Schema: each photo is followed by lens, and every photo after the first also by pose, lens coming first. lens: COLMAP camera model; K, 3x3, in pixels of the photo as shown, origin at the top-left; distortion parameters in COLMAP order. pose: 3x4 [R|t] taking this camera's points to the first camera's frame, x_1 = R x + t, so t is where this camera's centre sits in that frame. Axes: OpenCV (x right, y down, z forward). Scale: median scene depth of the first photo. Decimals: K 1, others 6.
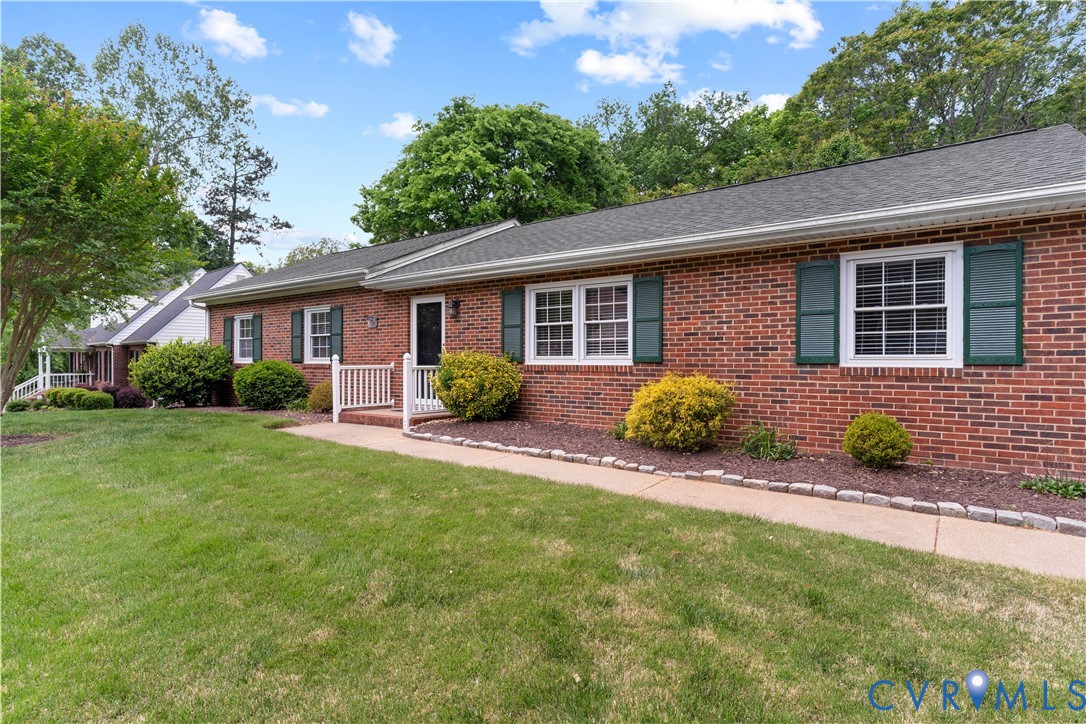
lens RADIAL K [[569.5, 0, 545.6], [0, 569.5, 365.0], [0, 0, 1]] dist [0.002425, 0.001072]
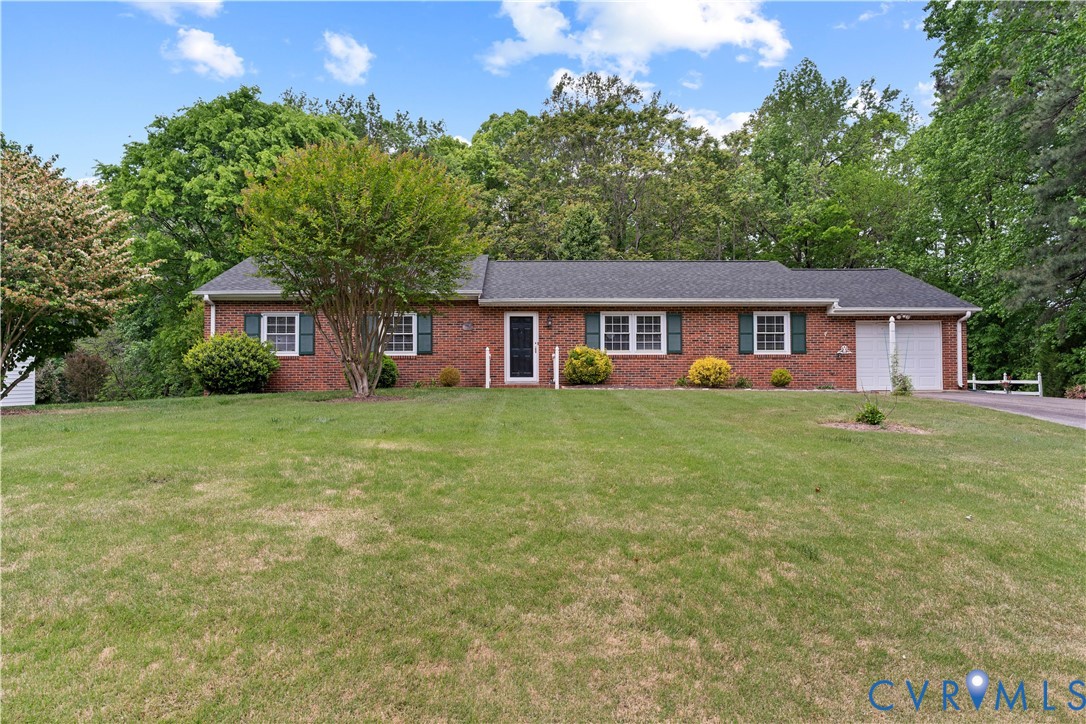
lens RADIAL K [[692.0, 0, 538.9], [0, 692.0, 355.7], [0, 0, 1]] dist [-0.021577, -0.002155]
pose [[0.787001, 0.004721, 0.616933, -1.655256], [0.007739, 0.999817, -0.017523, 0.042108], [-0.616903, 0.018565, 0.786820, -0.664028]]
